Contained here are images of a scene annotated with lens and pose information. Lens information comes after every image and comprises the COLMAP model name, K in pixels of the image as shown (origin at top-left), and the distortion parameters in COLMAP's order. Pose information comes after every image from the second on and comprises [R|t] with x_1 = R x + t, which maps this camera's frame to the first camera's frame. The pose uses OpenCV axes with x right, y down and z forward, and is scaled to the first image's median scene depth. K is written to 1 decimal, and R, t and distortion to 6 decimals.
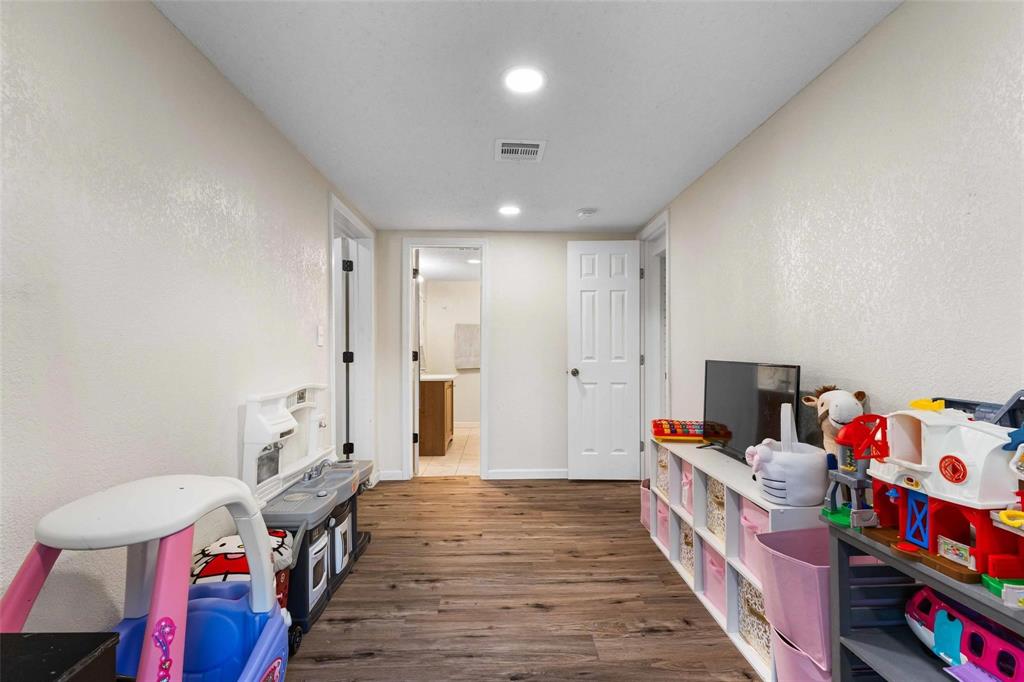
lens RADIAL K [[446.1, 0, 511.1], [0, 446.1, 344.8], [0, 0, 1]] dist [0.030305, 0.000260]
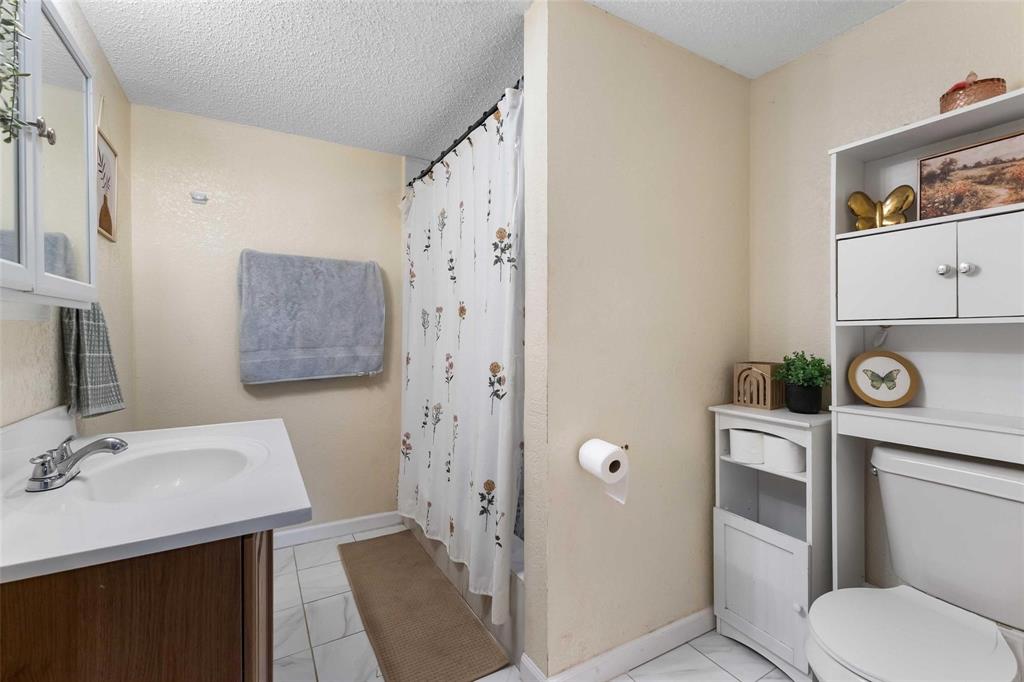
lens RADIAL K [[446.1, 0, 511.8], [0, 446.1, 336.5], [0, 0, 1]] dist [0.030305, 0.000260]
pose [[0.883059, 0.000631, 0.469261, -0.104650], [-0.005642, 0.999941, 0.009273, 0.012631], [-0.469227, -0.010836, 0.883011, 0.600066]]
